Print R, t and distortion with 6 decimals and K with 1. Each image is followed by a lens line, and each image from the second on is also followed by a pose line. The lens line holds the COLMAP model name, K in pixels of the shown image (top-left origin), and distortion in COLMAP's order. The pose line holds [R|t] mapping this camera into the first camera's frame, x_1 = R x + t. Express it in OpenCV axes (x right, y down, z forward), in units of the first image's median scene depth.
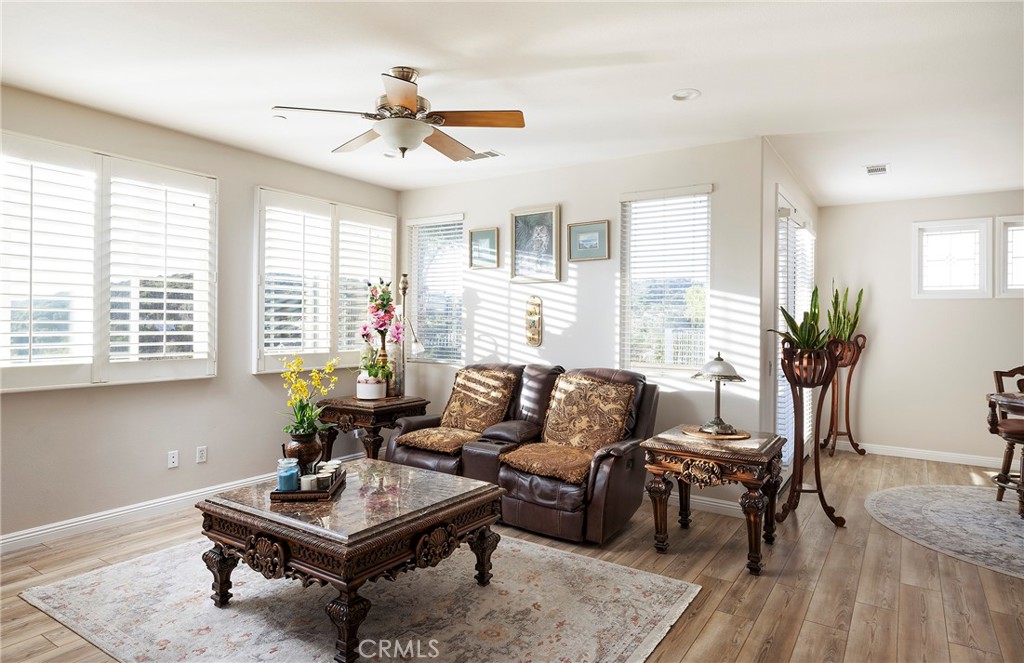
lens RADIAL K [[599.1, 0, 510.7], [0, 599.1, 321.1], [0, 0, 1]] dist [0.027113, 0.001782]
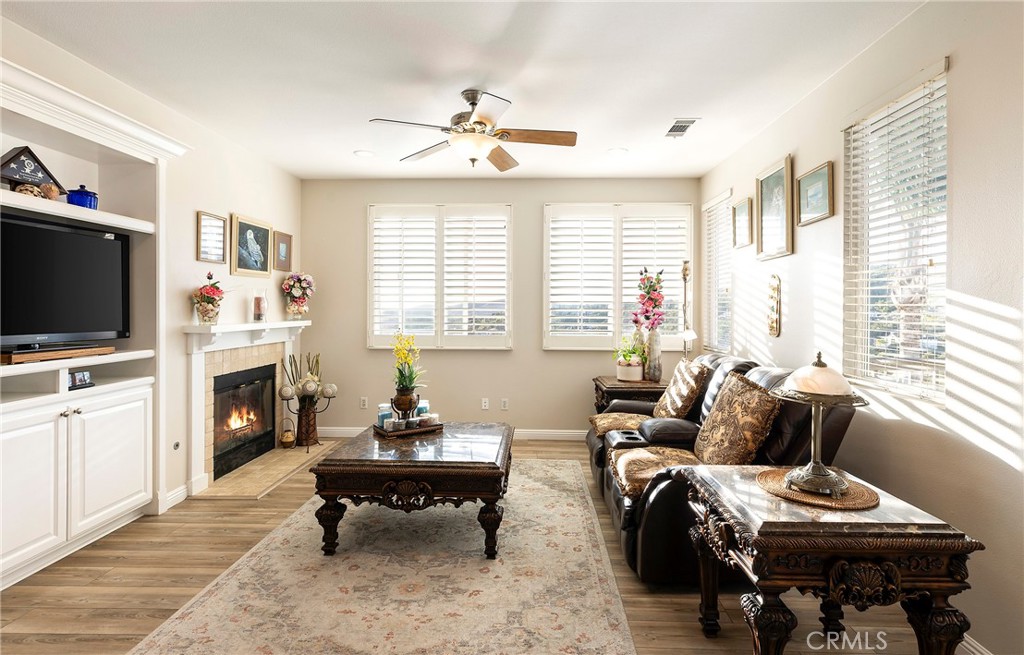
lens RADIAL K [[512.6, 0, 513.4], [0, 512.6, 303.2], [0, 0, 1]] dist [-0.004284, 0.003796]
pose [[0.521173, -0.018554, -0.853249, 0.523162], [0.001568, 0.999783, -0.020783, 0.012547], [0.853449, 0.009494, 0.521089, 0.404467]]
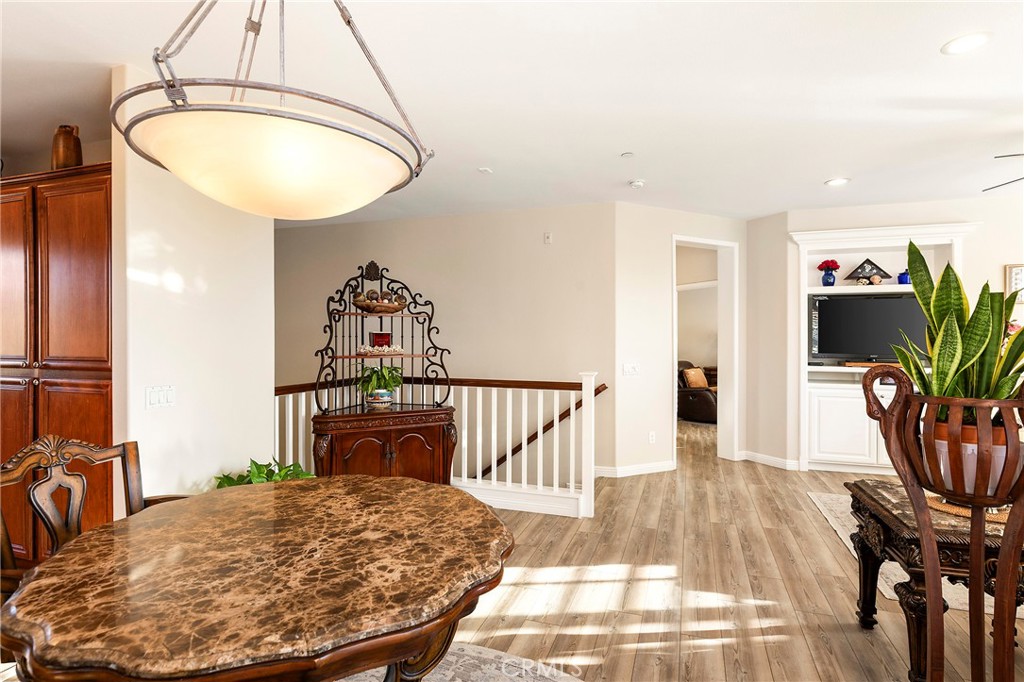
lens RADIAL K [[513.3, 0, 503.7], [0, 513.3, 342.2], [0, 0, 1]] dist [-0.027734, -0.000583]
pose [[-0.972070, -0.012478, -0.234361, 0.806679], [-0.013375, 0.999908, 0.002238, 0.017357], [0.234311, 0.005310, -0.972147, 1.175698]]
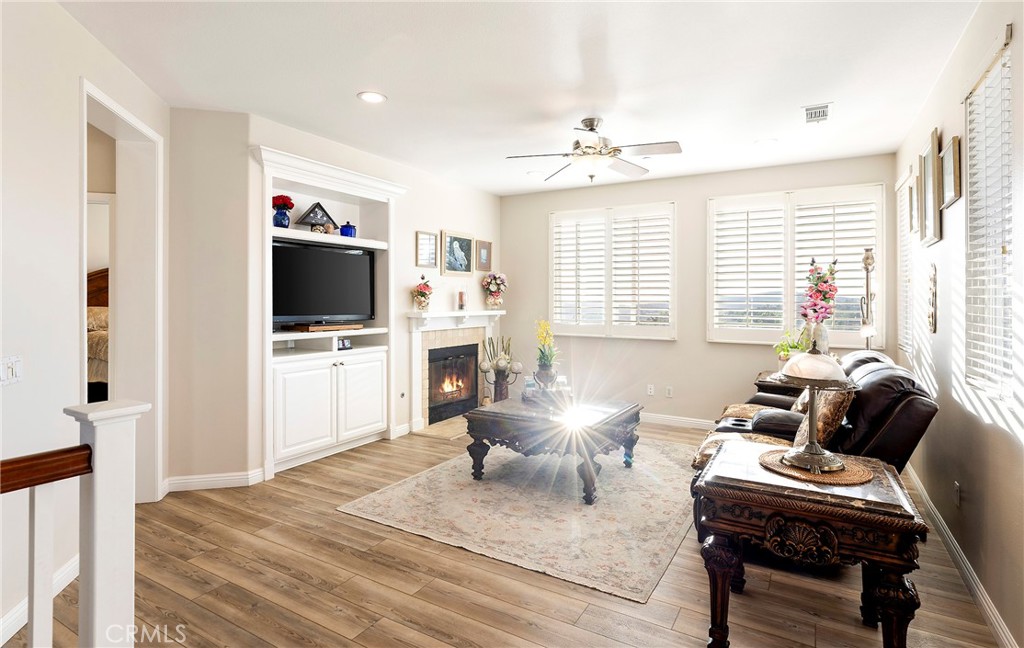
lens RADIAL K [[514.6, 0, 500.6], [0, 514.6, 298.2], [0, 0, 1]] dist [-0.004866, 0.000327]
pose [[0.048673, -0.015675, -0.998692, 0.736893], [-0.007294, 0.999845, -0.016049, 0.015975], [0.998788, 0.008066, 0.048551, 0.538167]]
